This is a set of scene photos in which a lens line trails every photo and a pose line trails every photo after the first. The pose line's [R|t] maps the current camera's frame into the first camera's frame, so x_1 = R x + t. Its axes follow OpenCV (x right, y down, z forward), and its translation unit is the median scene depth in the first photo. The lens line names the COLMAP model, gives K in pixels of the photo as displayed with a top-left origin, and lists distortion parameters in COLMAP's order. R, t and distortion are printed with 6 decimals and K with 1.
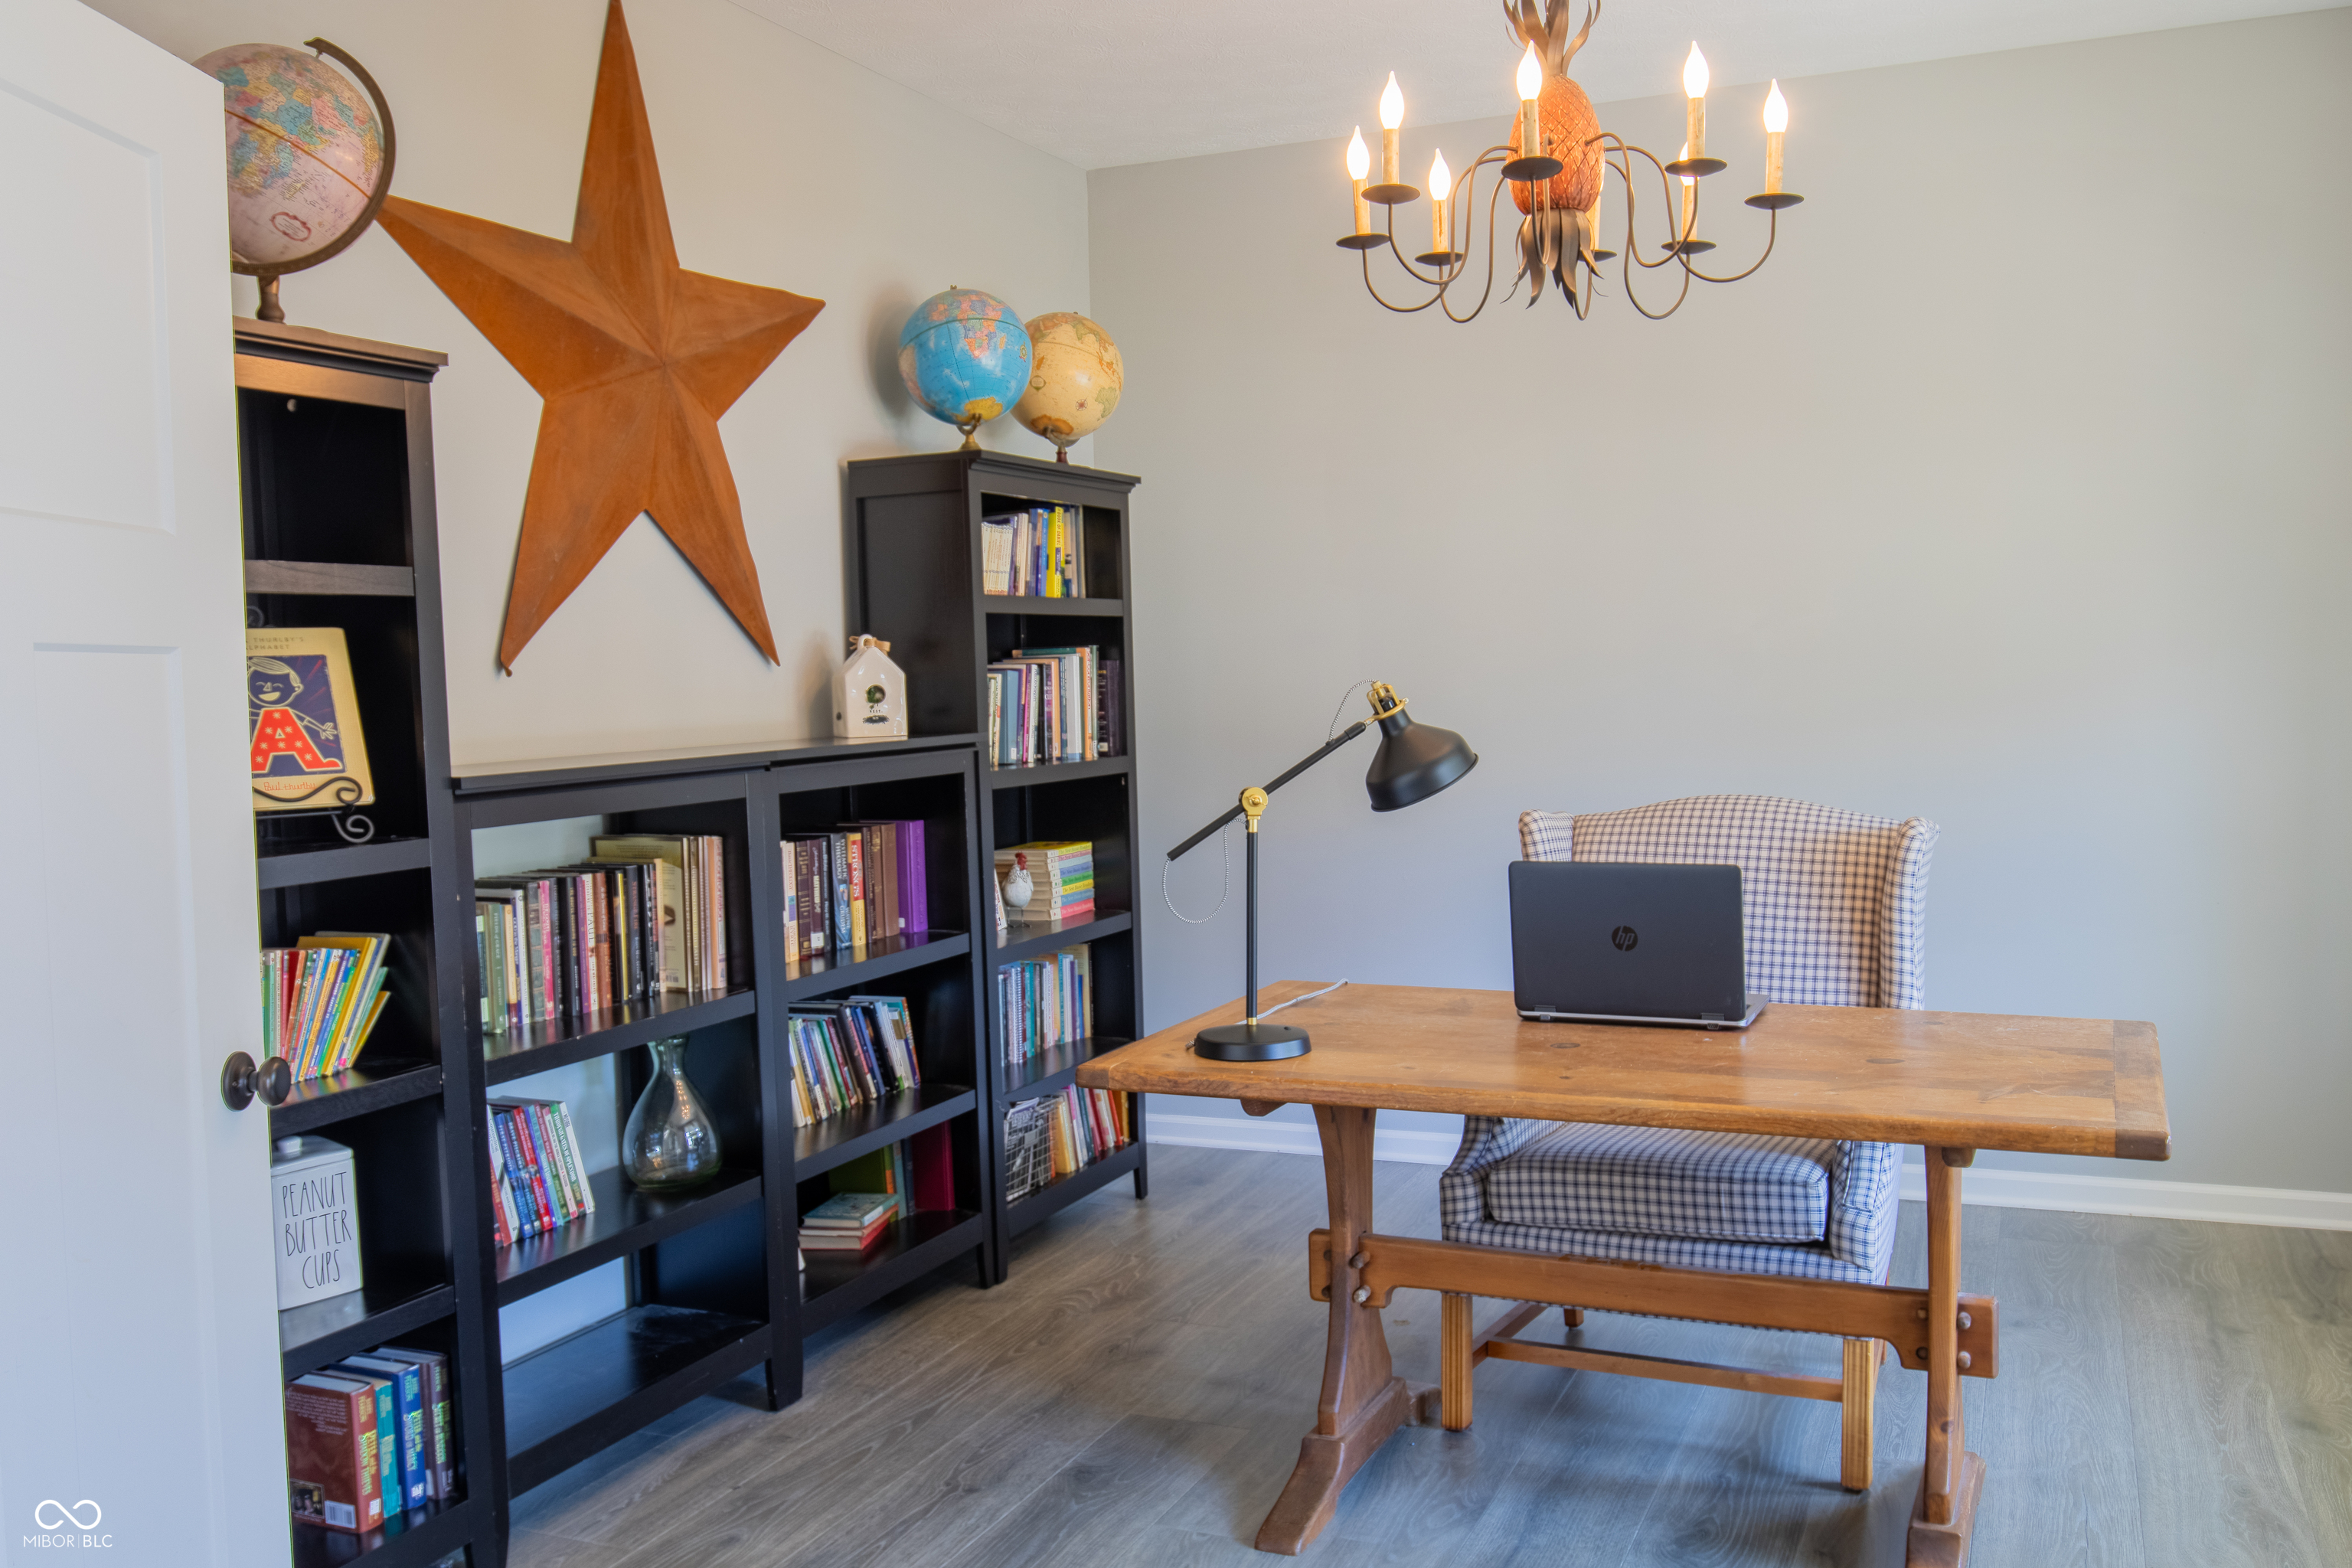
lens RADIAL K [[2013.0, 0, 1171.7], [0, 2013.0, 790.9], [0, 0, 1]] dist [-0.034299, 0.015453]
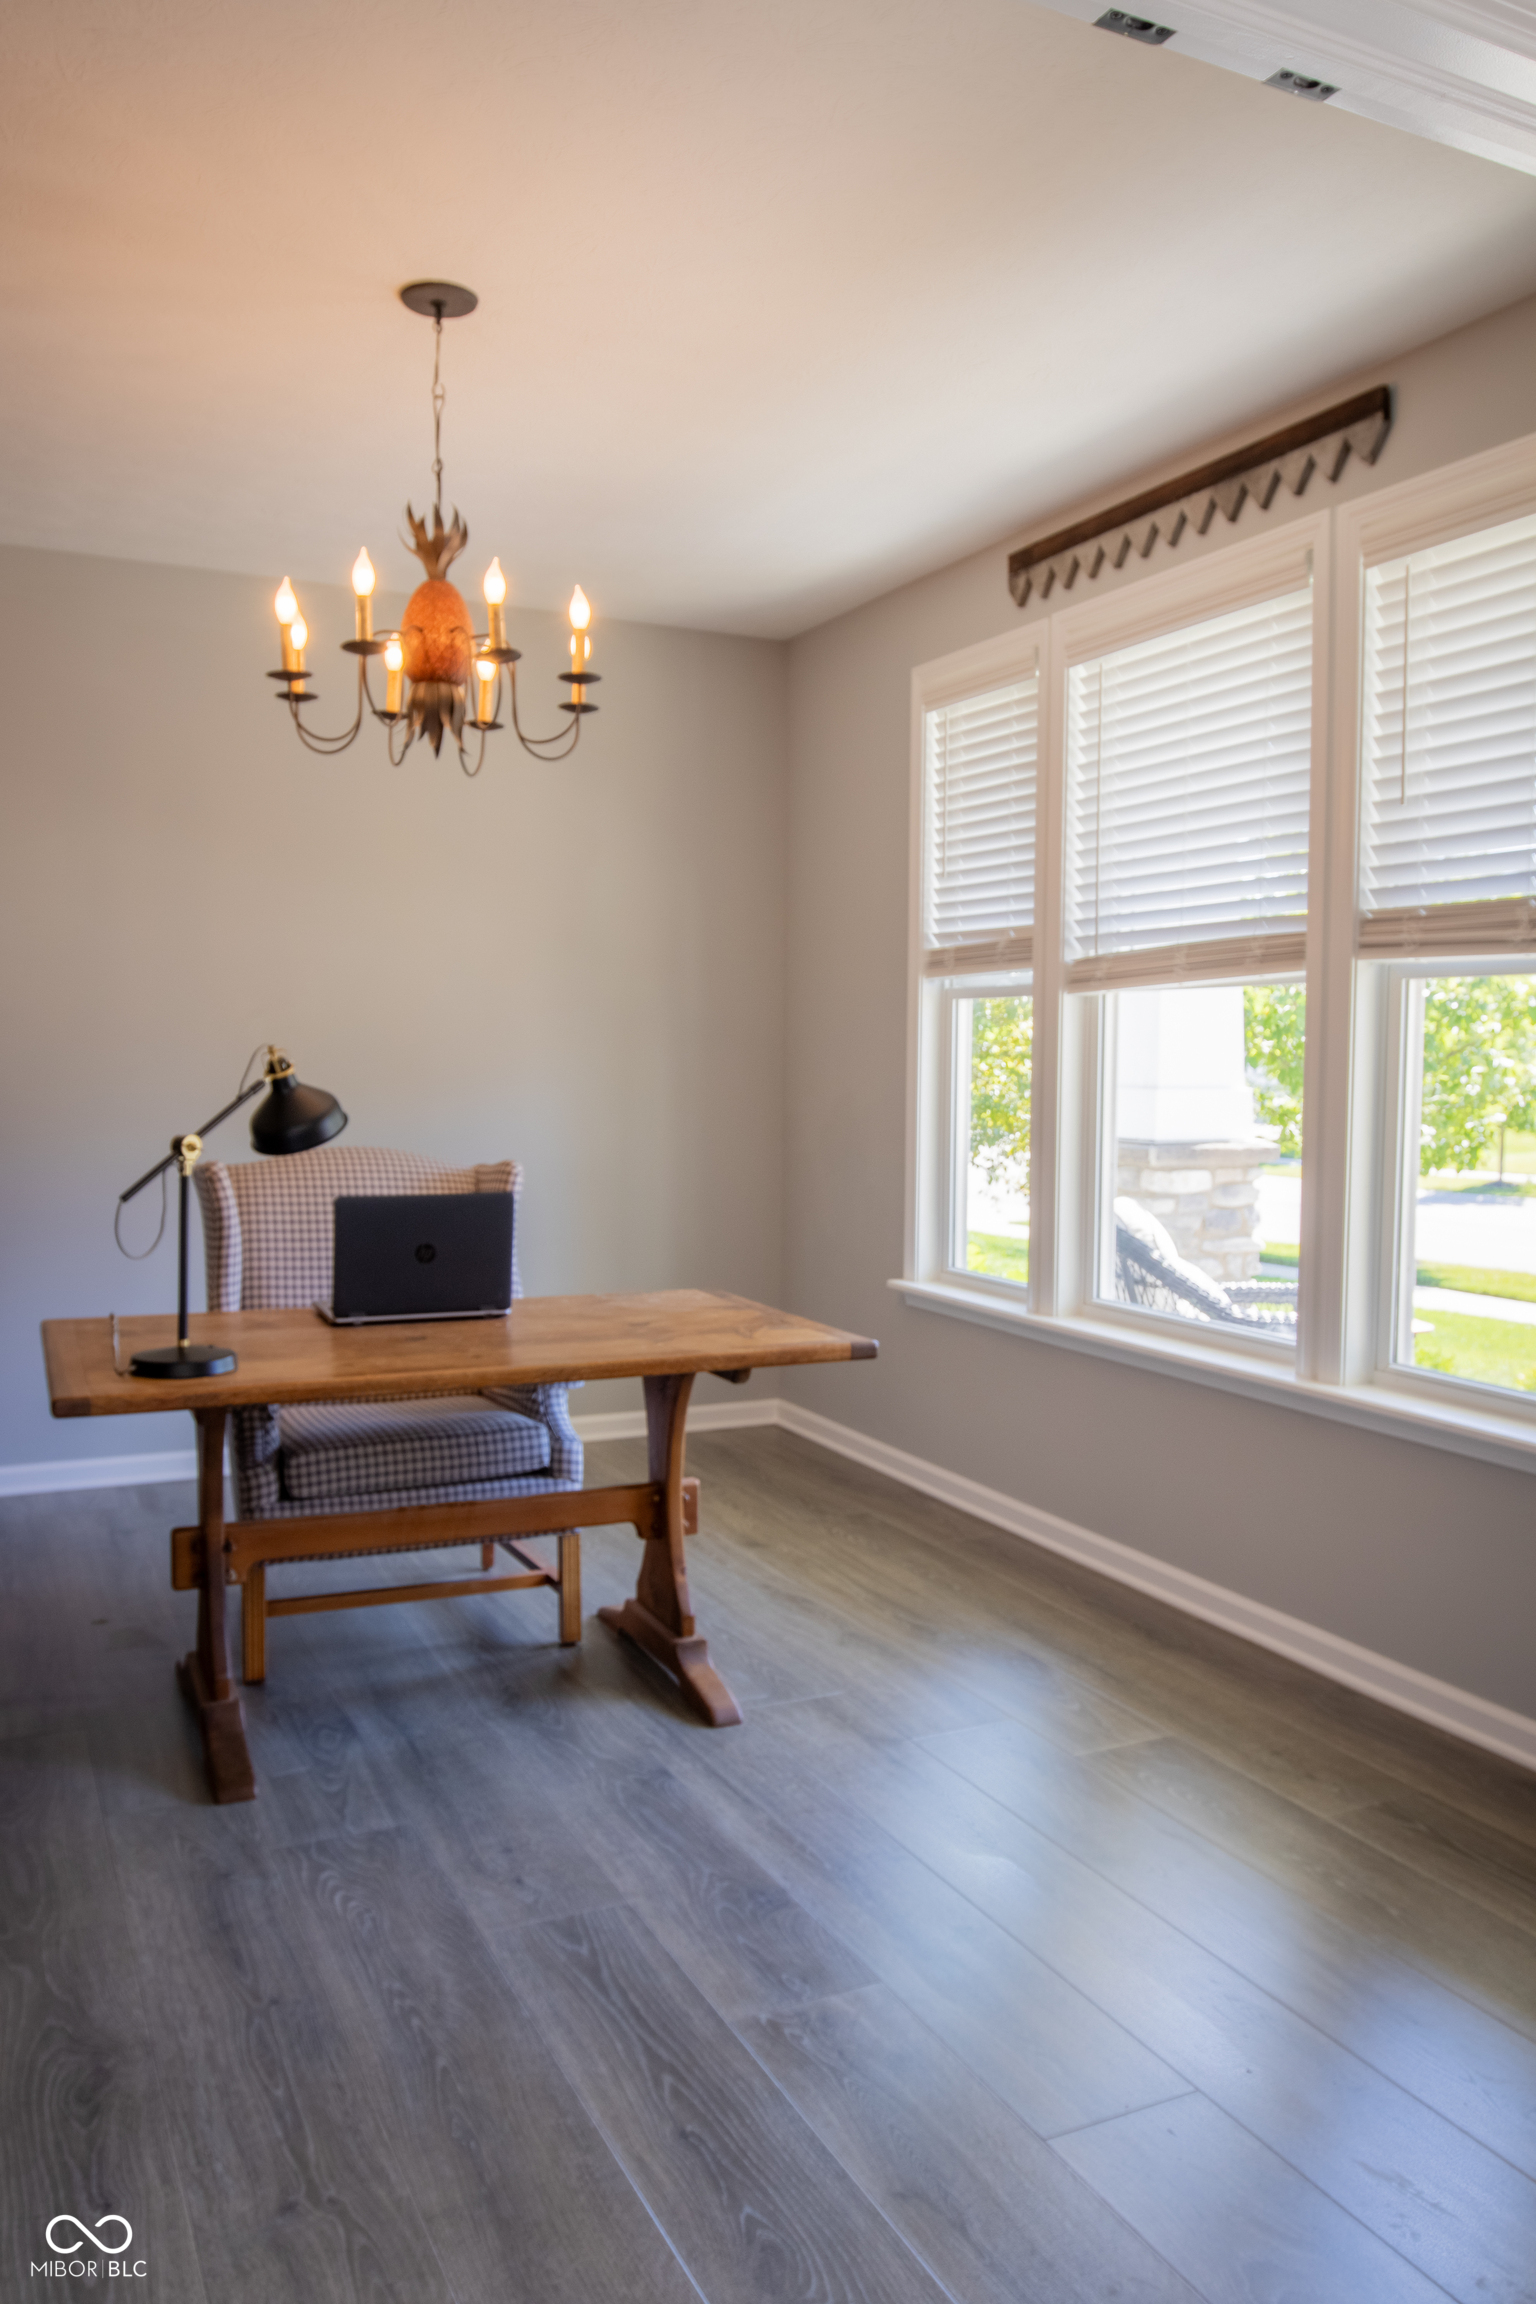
lens RADIAL K [[1700.9, 0, 771.7], [0, 1700.9, 1158.2], [0, 0, 1]] dist [-0.028569, -0.005439]
pose [[0.656162, -0.015618, 0.754458, -0.447447], [0.020122, 0.999792, 0.003196, 0.013487], [-0.754352, 0.013085, 0.656340, 0.121716]]
